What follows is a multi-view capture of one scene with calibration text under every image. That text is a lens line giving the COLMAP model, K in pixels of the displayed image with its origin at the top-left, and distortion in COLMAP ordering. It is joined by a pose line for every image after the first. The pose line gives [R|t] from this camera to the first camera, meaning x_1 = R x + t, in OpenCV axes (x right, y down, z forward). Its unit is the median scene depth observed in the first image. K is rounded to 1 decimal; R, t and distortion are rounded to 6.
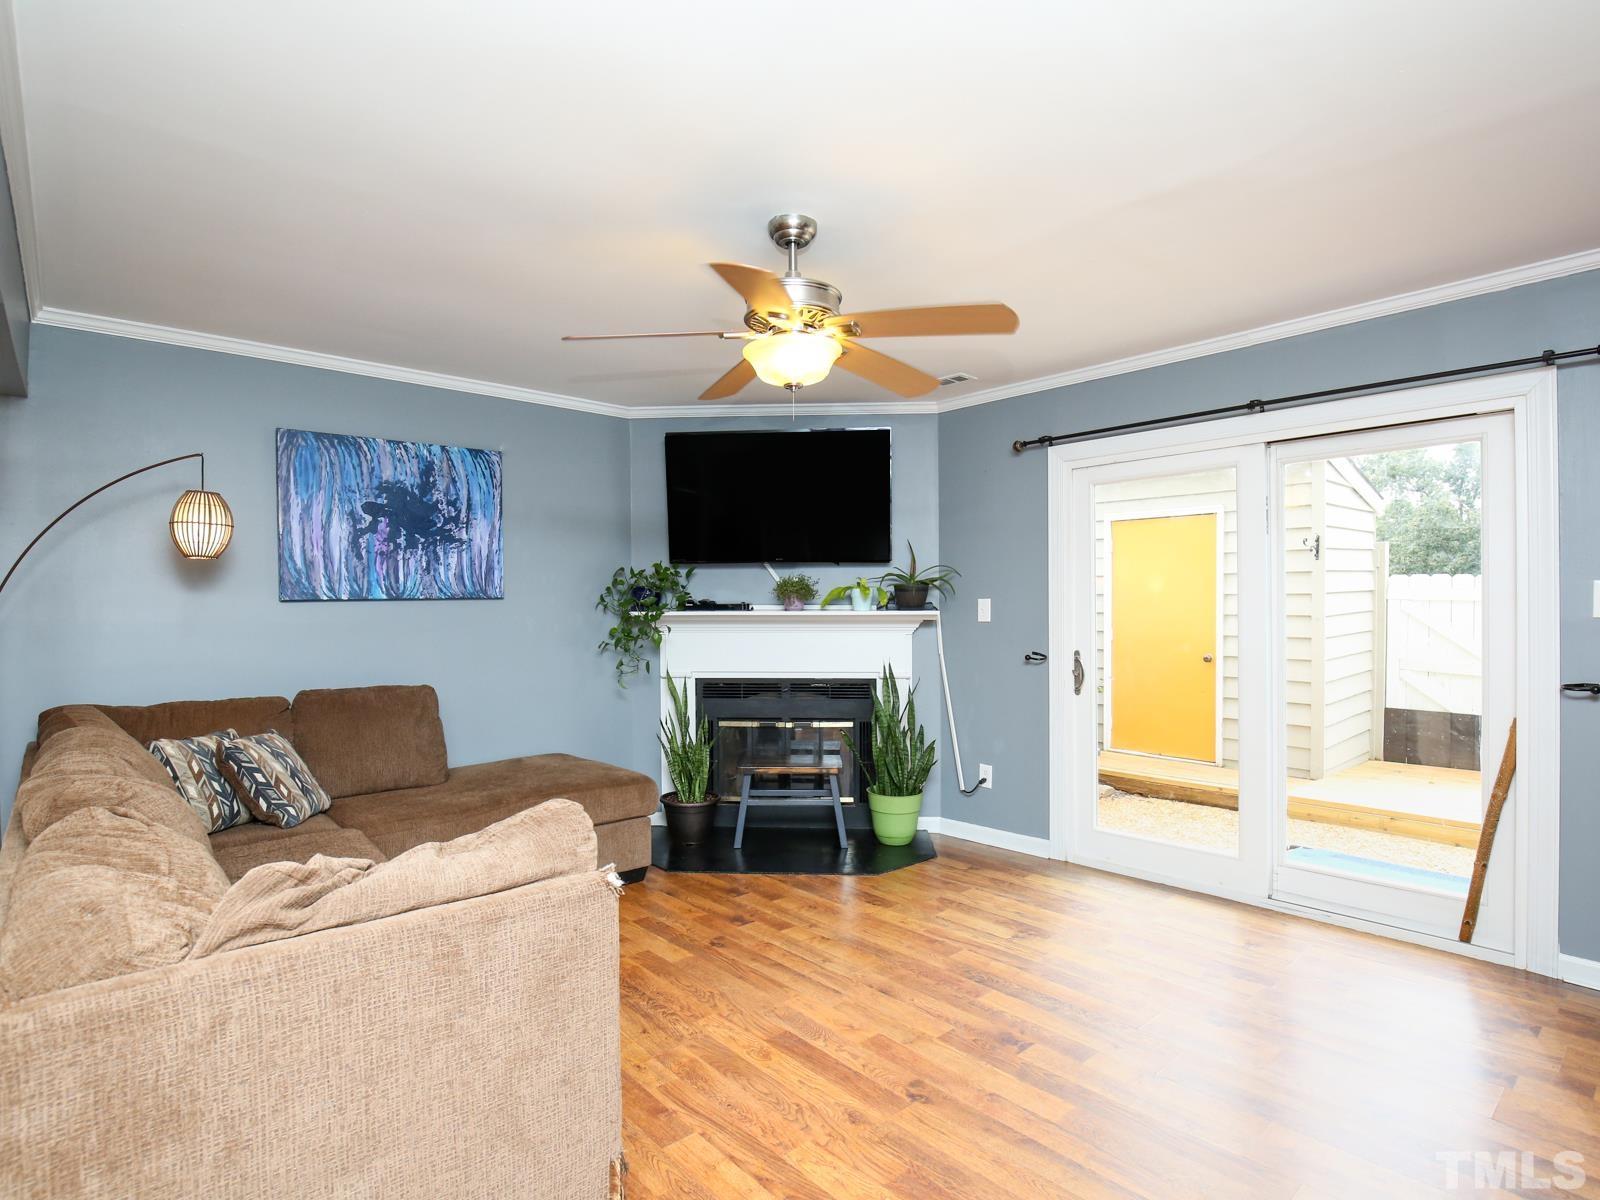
lens RADIAL K [[809.0, 0, 802.8], [0, 809.0, 615.0], [0, 0, 1]] dist [-0.041780, -0.000633]
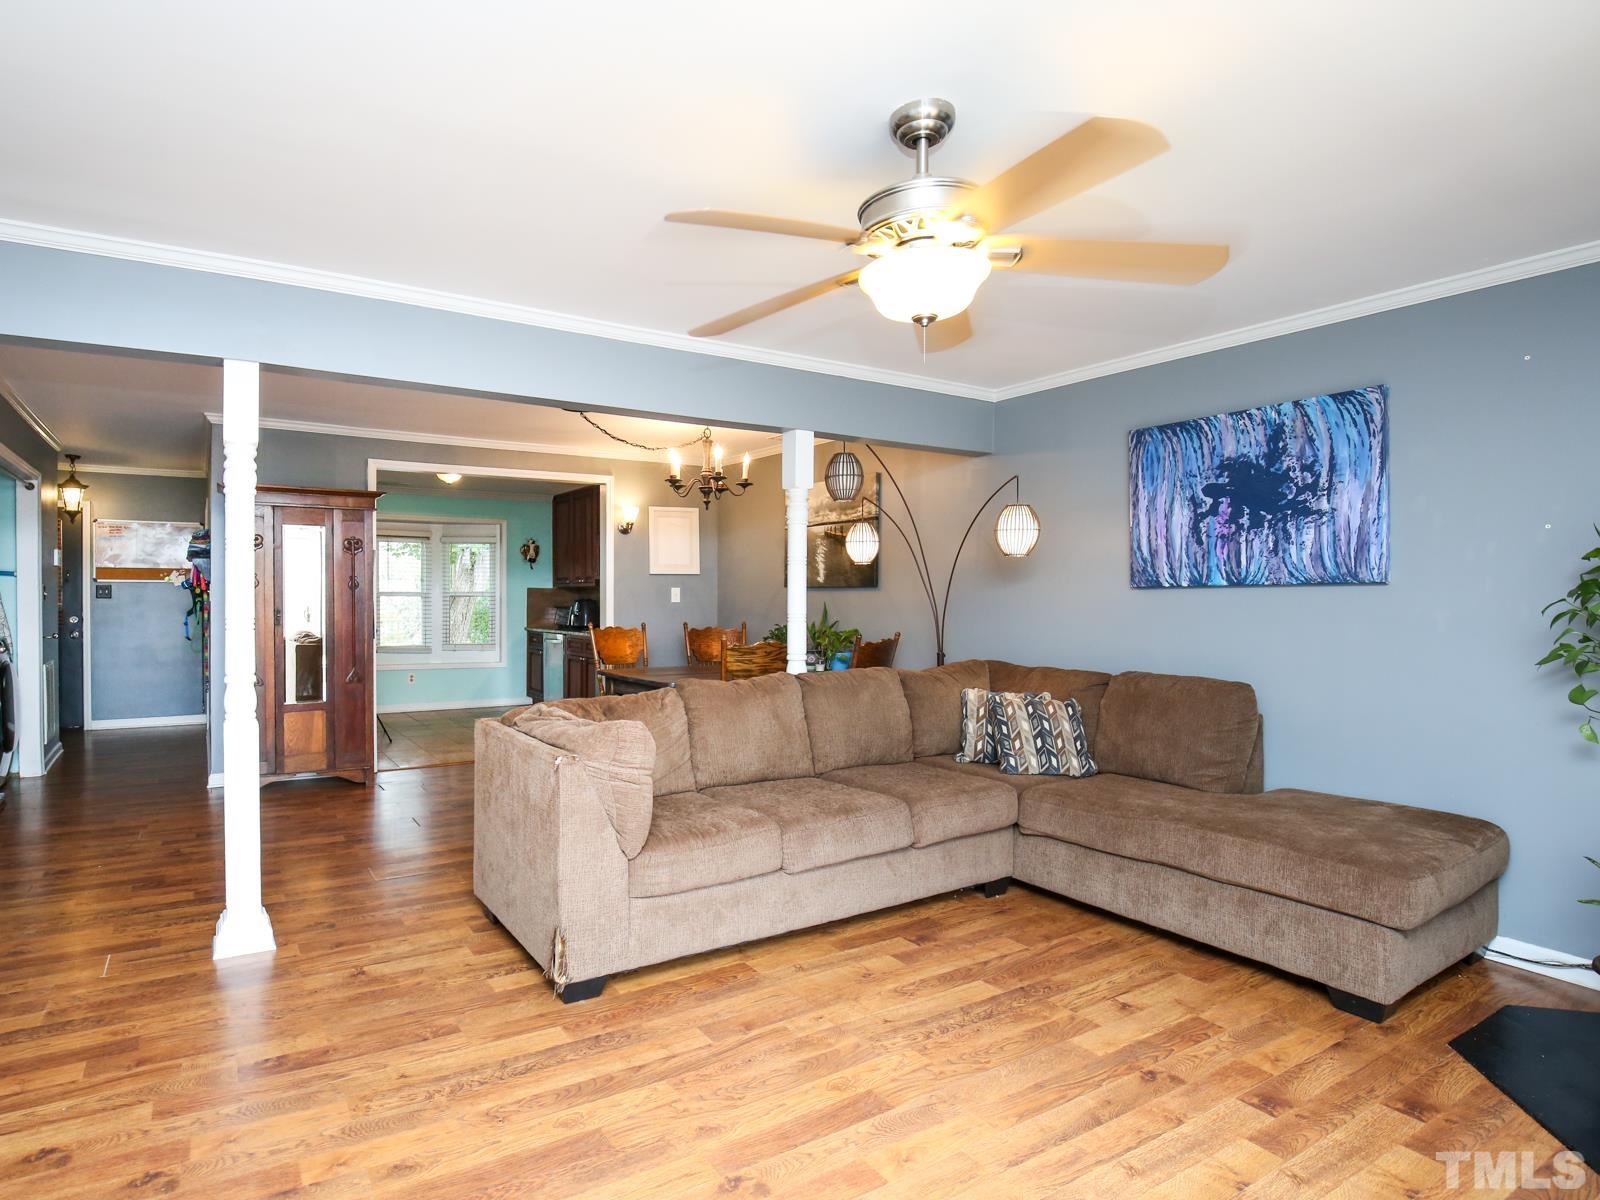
lens RADIAL K [[904.6, 0, 793.9], [0, 904.6, 600.4], [0, 0, 1]] dist [-0.029808, 0.003319]
pose [[-0.151877, 0.012870, -0.988316, 0.586011], [-0.008876, 0.999857, 0.014384, -0.013126], [0.988360, 0.010957, -0.151741, 0.664248]]
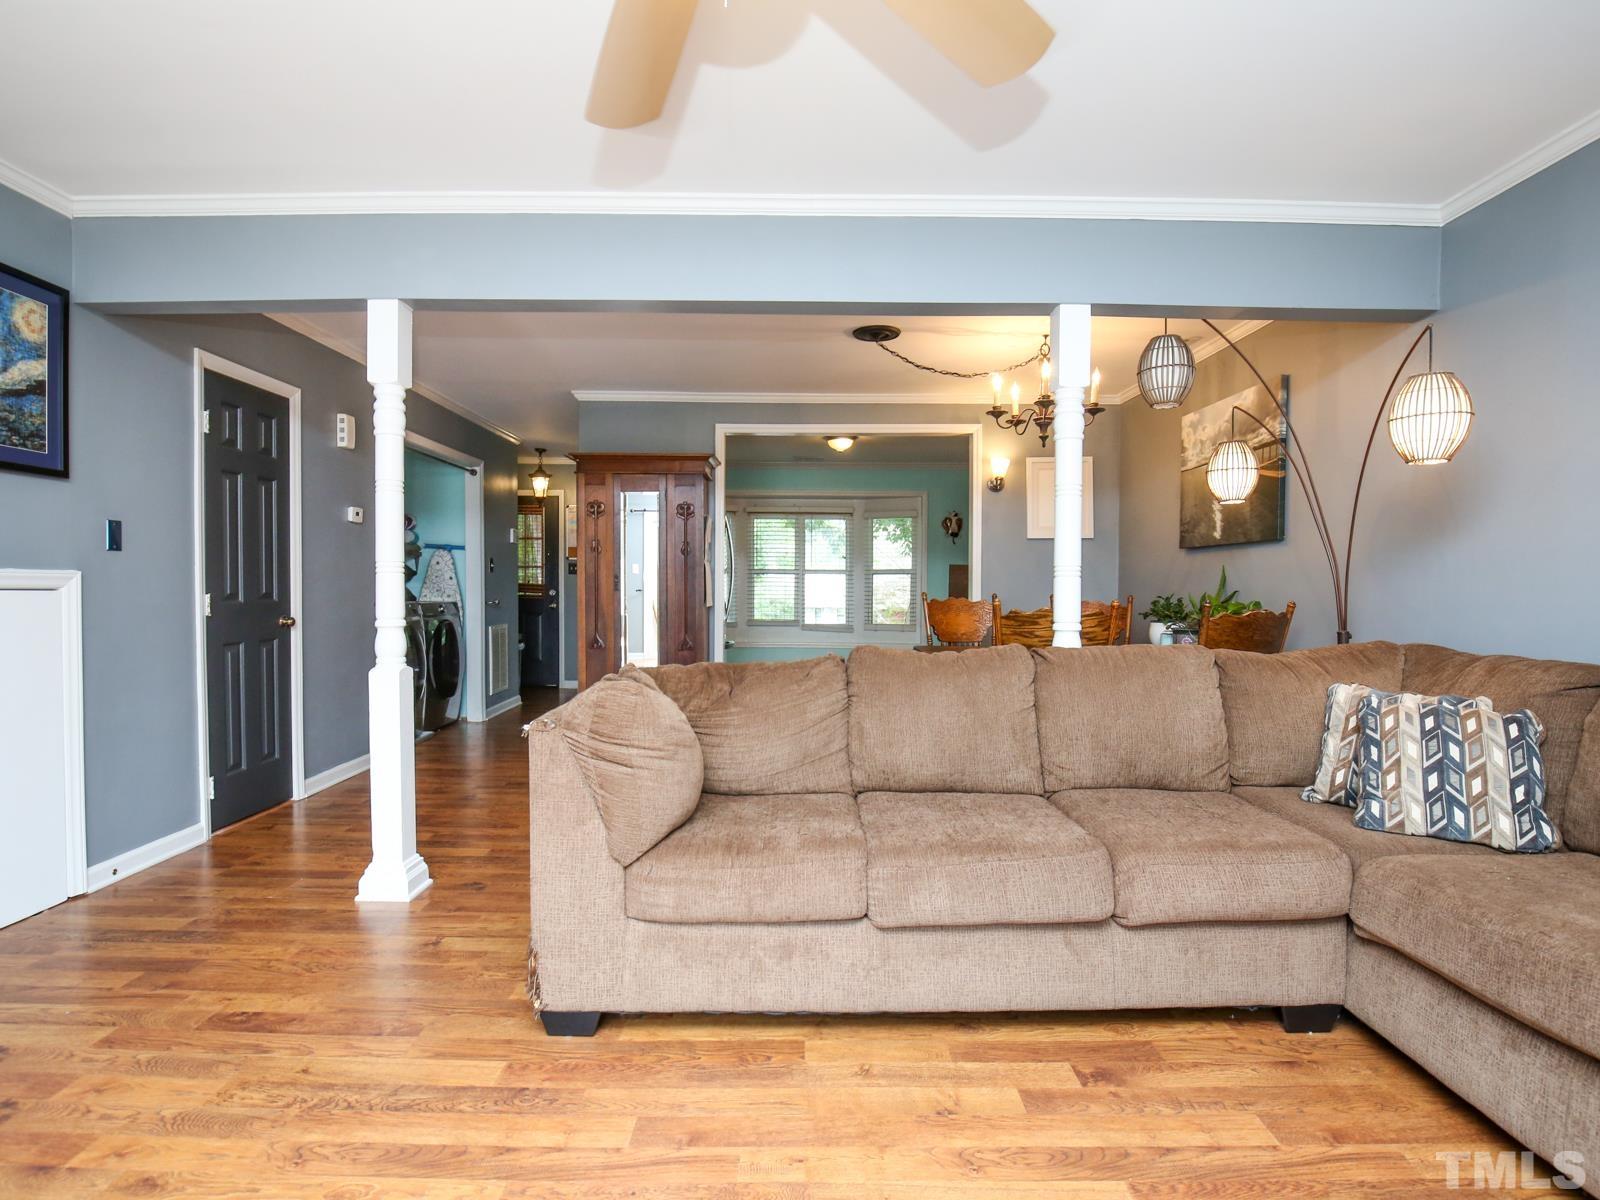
lens RADIAL K [[928.2, 0, 841.6], [0, 928.2, 606.9], [0, 0, 1]] dist [-0.037971, 0.008134]
pose [[-0.662150, 0.017063, -0.749177, 0.208953], [-0.004436, 0.999634, 0.026688, 0.036625], [0.749358, 0.020995, -0.661832, 0.896608]]
